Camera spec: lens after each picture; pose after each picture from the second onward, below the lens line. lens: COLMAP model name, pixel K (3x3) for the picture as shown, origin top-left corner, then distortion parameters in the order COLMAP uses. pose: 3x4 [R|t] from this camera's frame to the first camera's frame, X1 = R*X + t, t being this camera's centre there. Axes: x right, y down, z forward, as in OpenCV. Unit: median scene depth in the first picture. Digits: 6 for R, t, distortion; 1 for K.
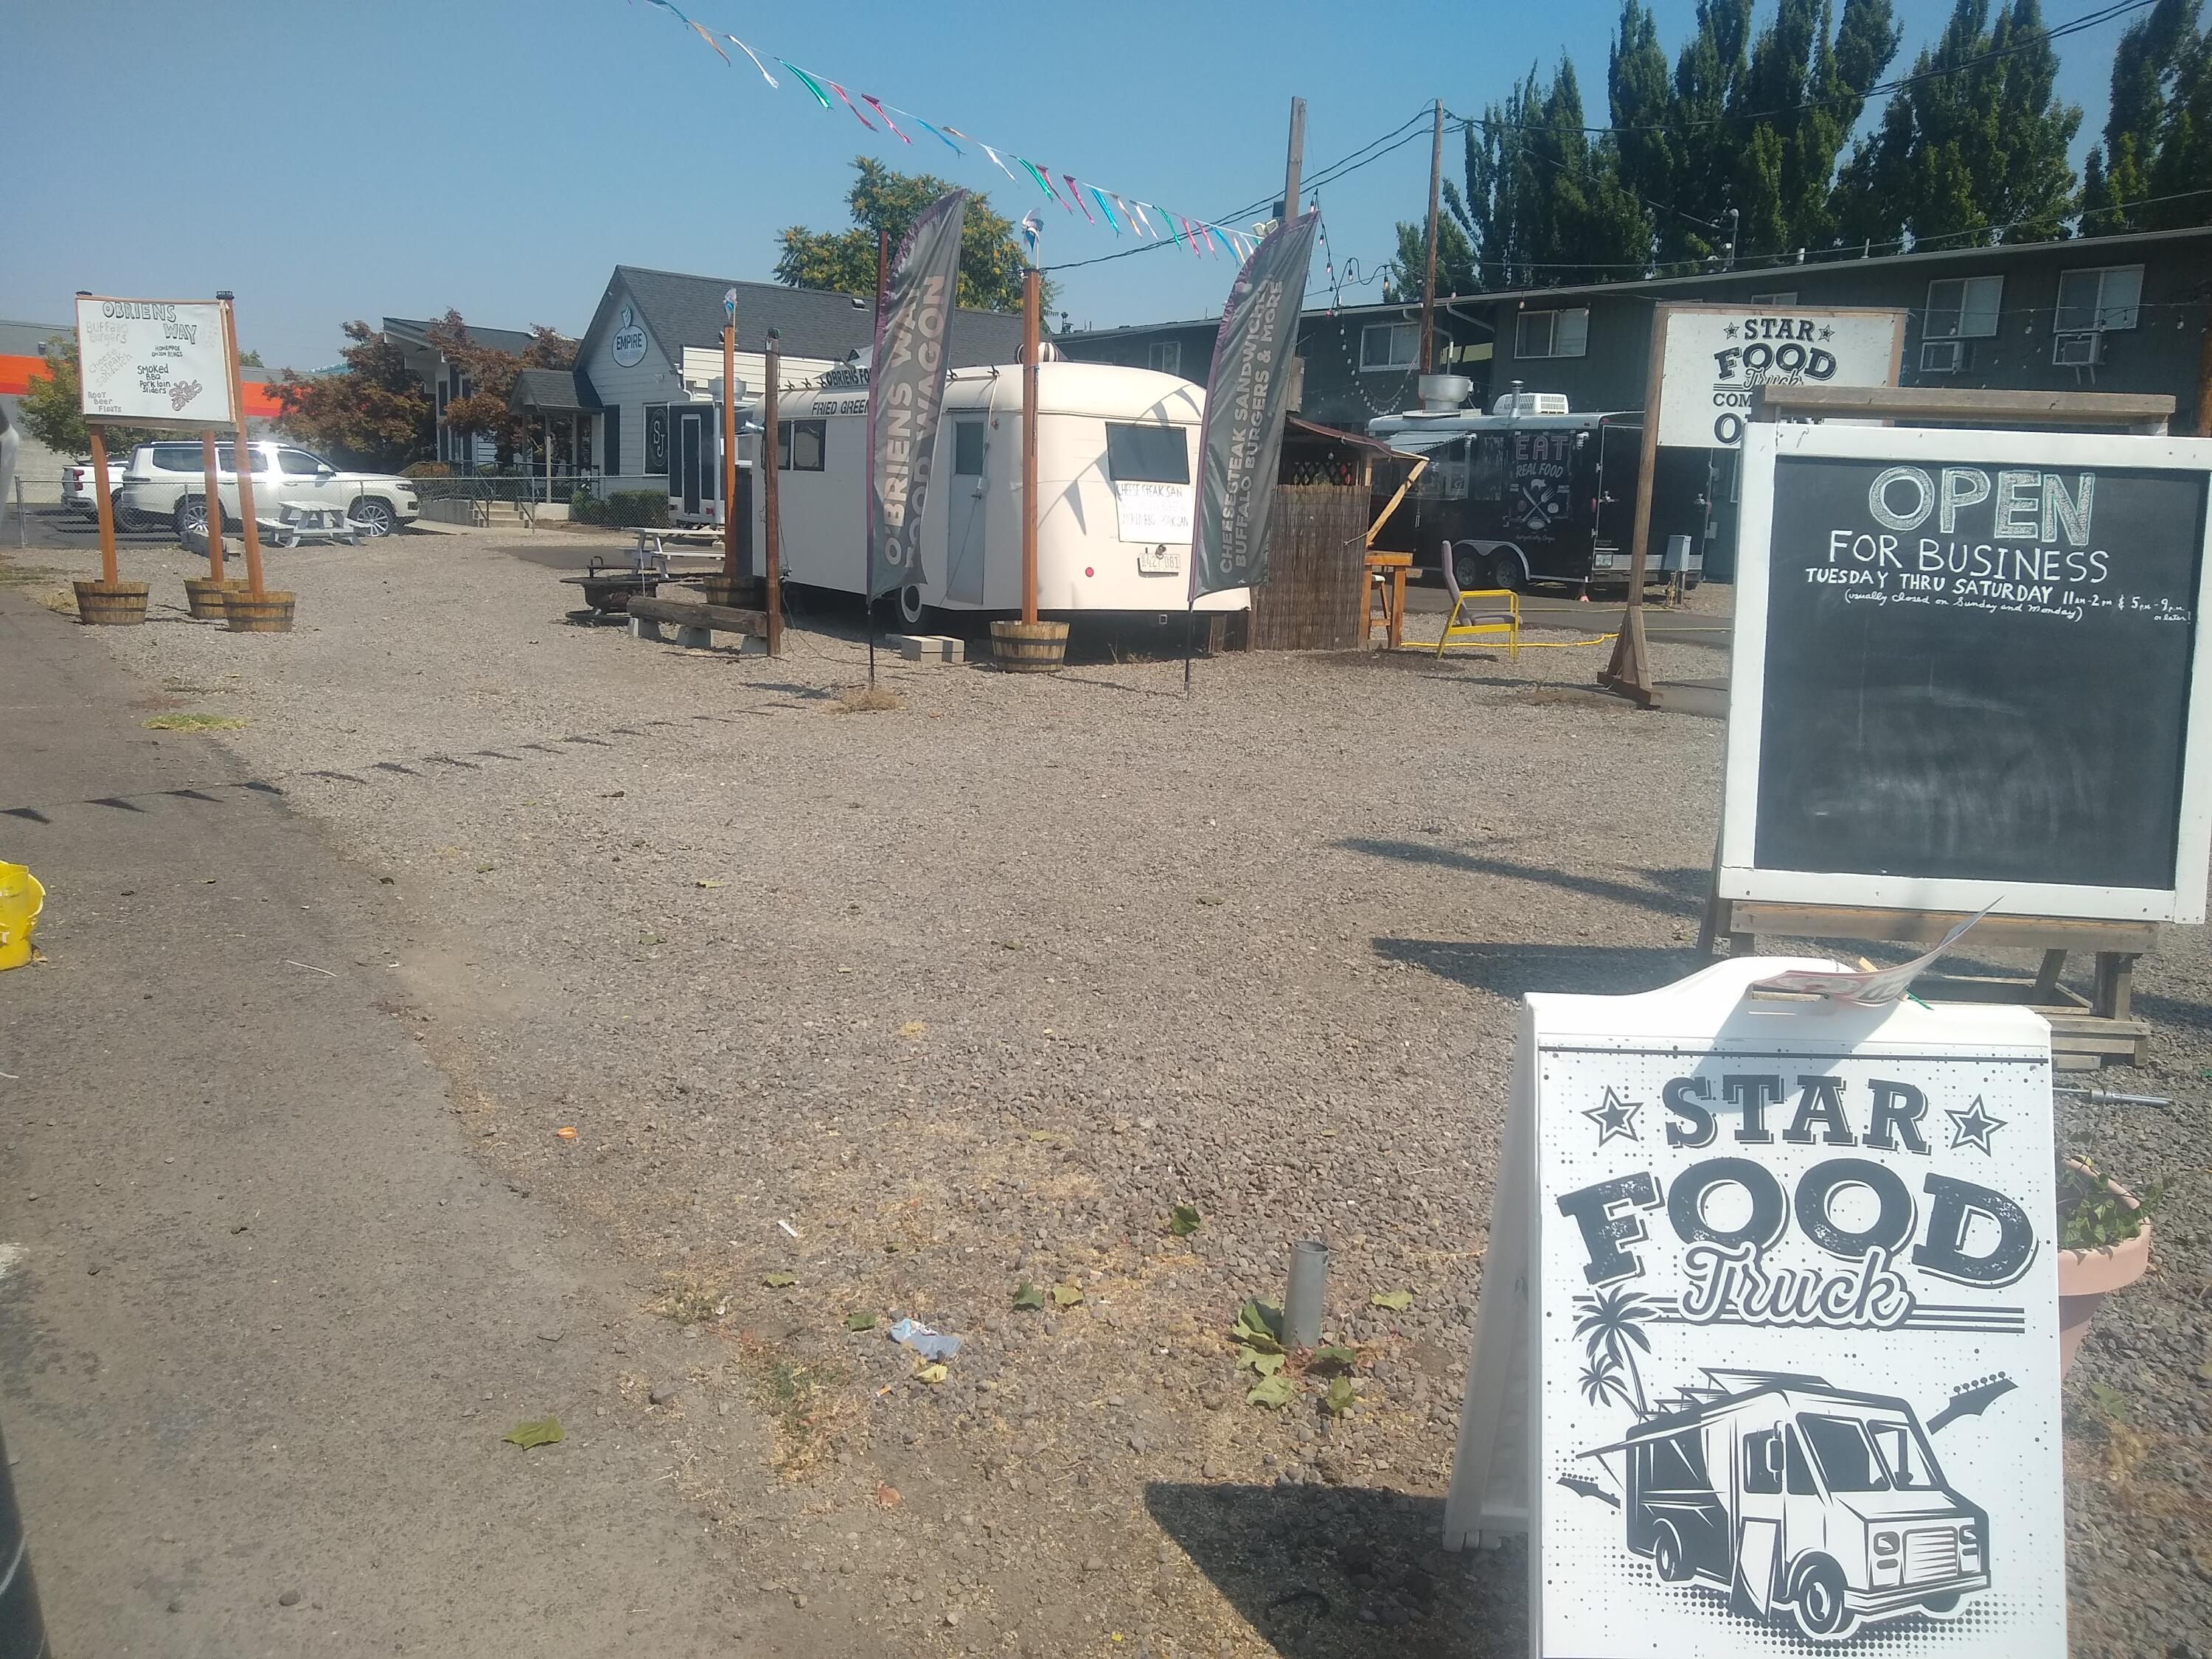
lens RADIAL K [[1759.8, 0, 1106.0], [0, 1759.8, 859.6], [0, 0, 1]] dist [0.036459, -0.038723]
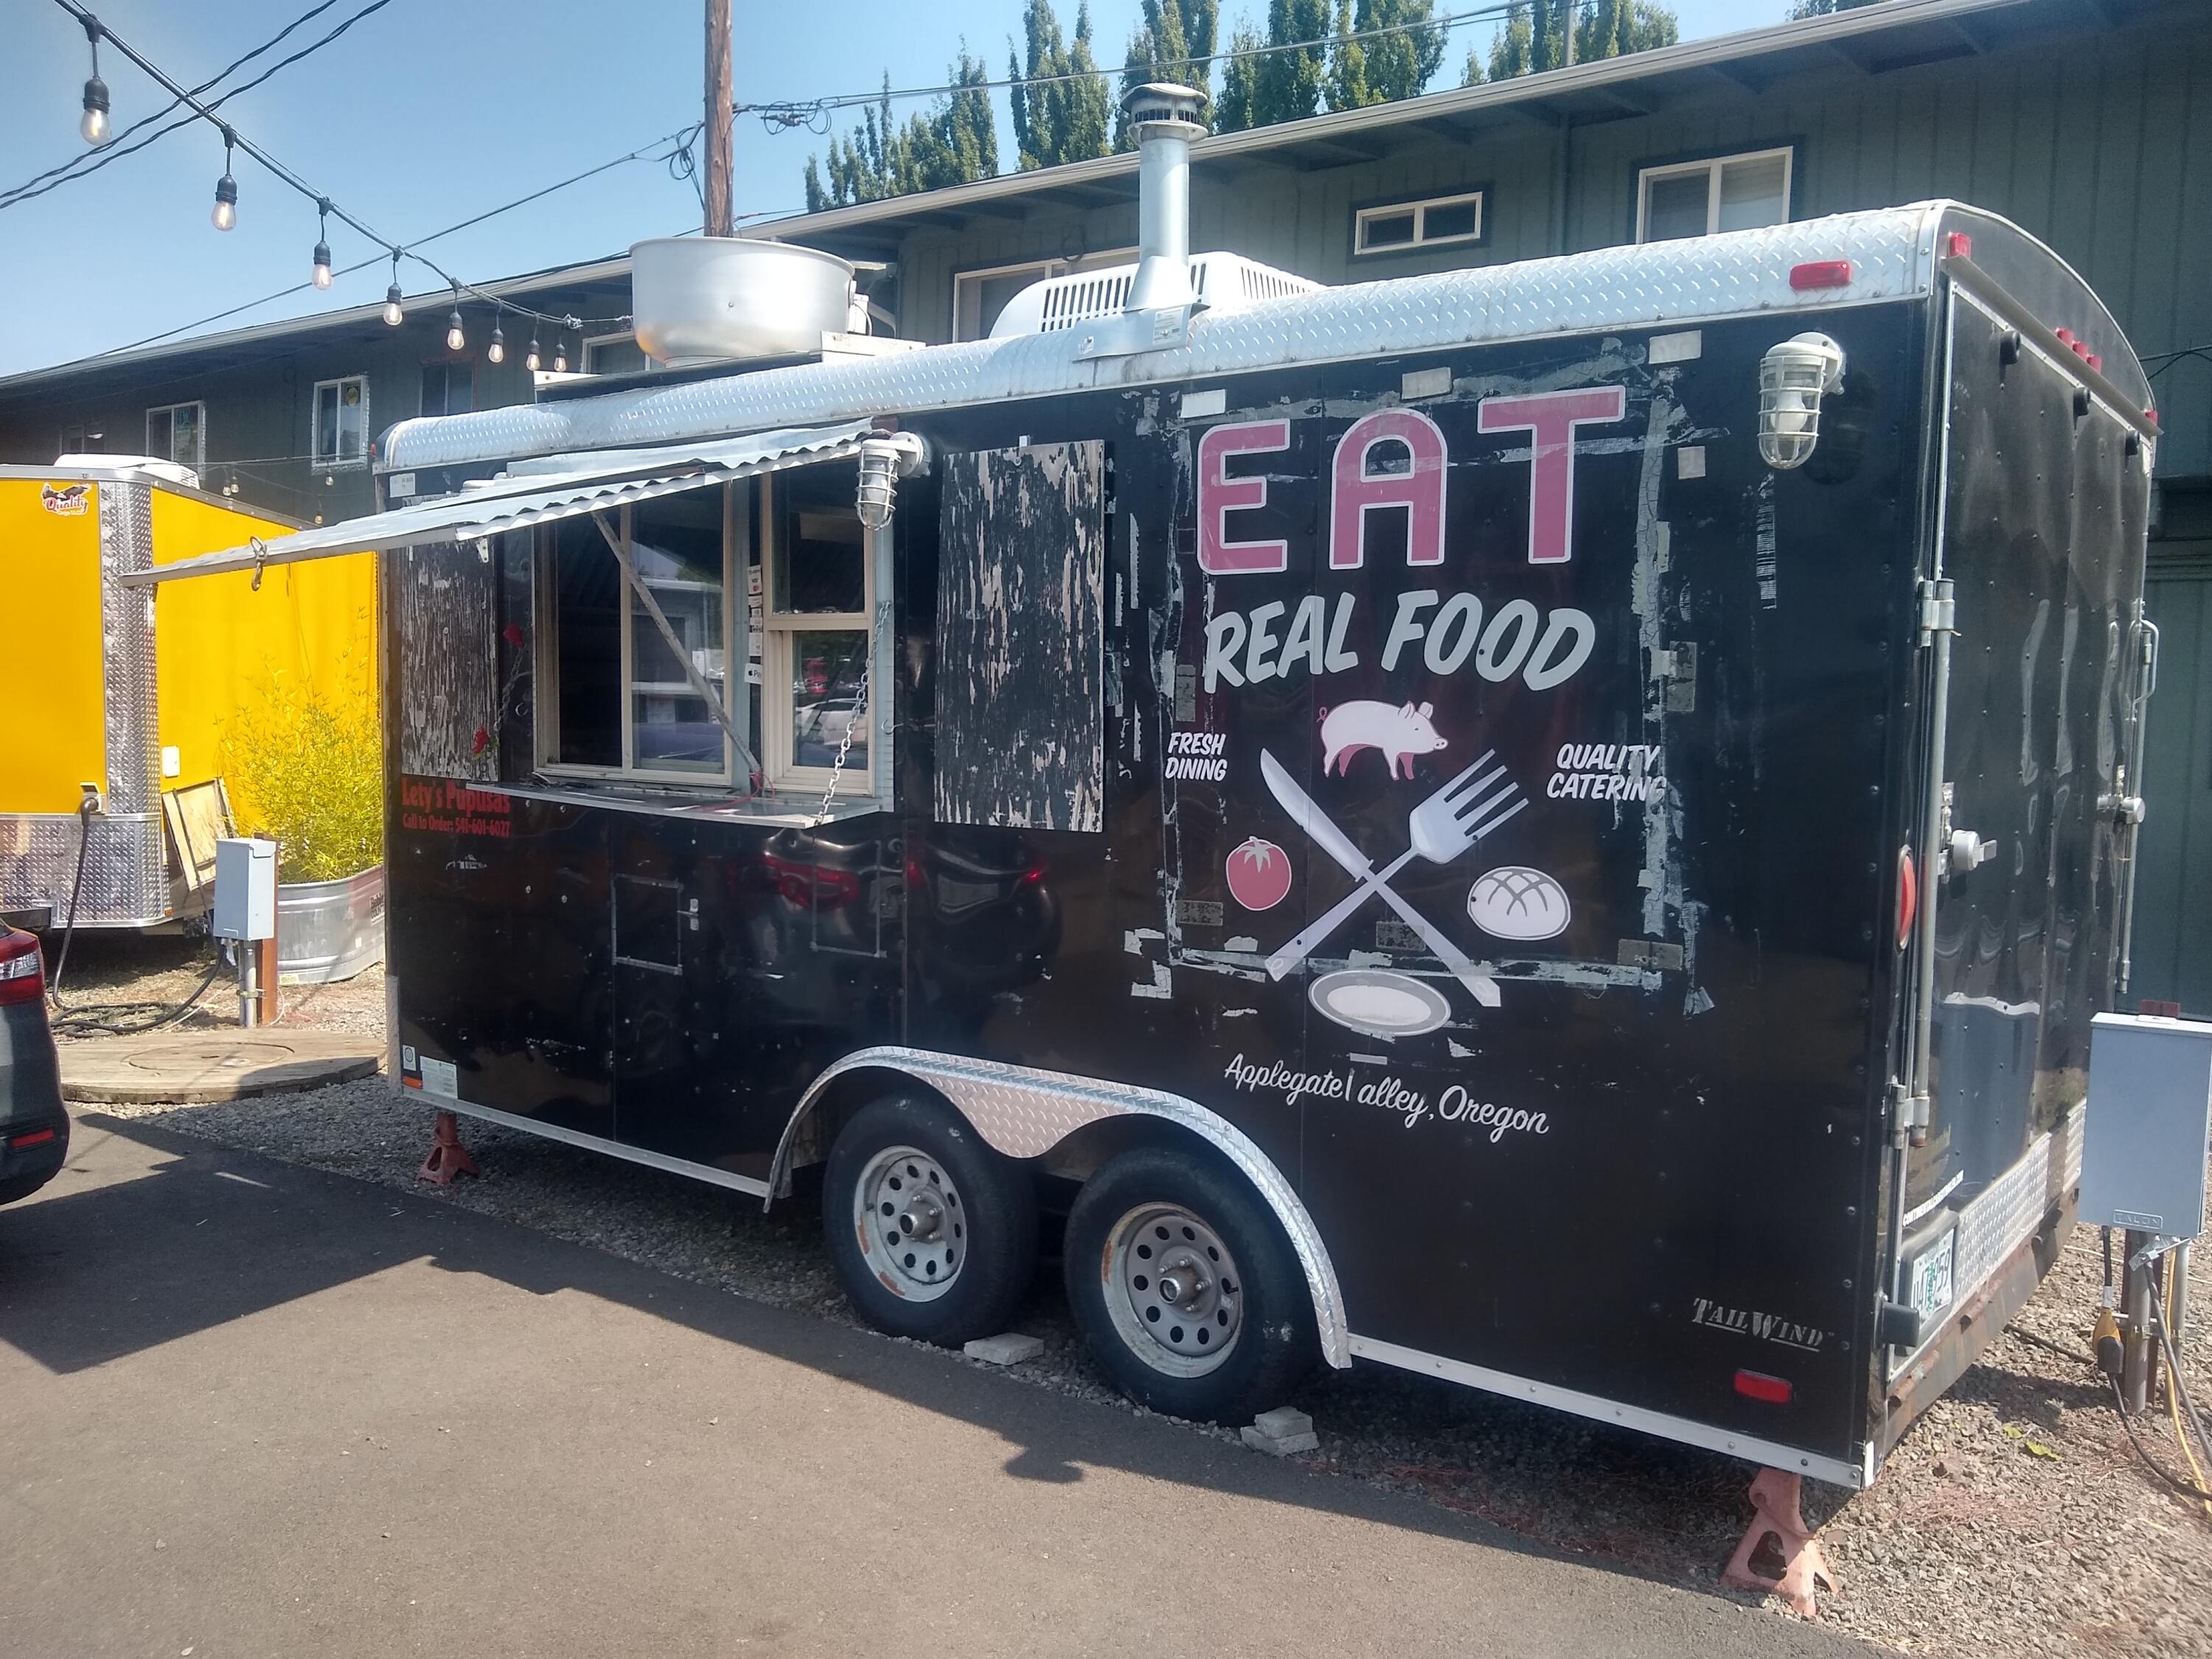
lens RADIAL K [[1744.7, 0, 1106.0], [0, 1744.7, 829.5], [0, 0, 1]] dist [-0.015239, -0.002033]
pose [[0.938852, -0.036385, 0.342392, 0.430362], [0.082054, 0.989395, -0.119856, -0.468072], [-0.334400, 0.140621, 0.931881, 2.160379]]
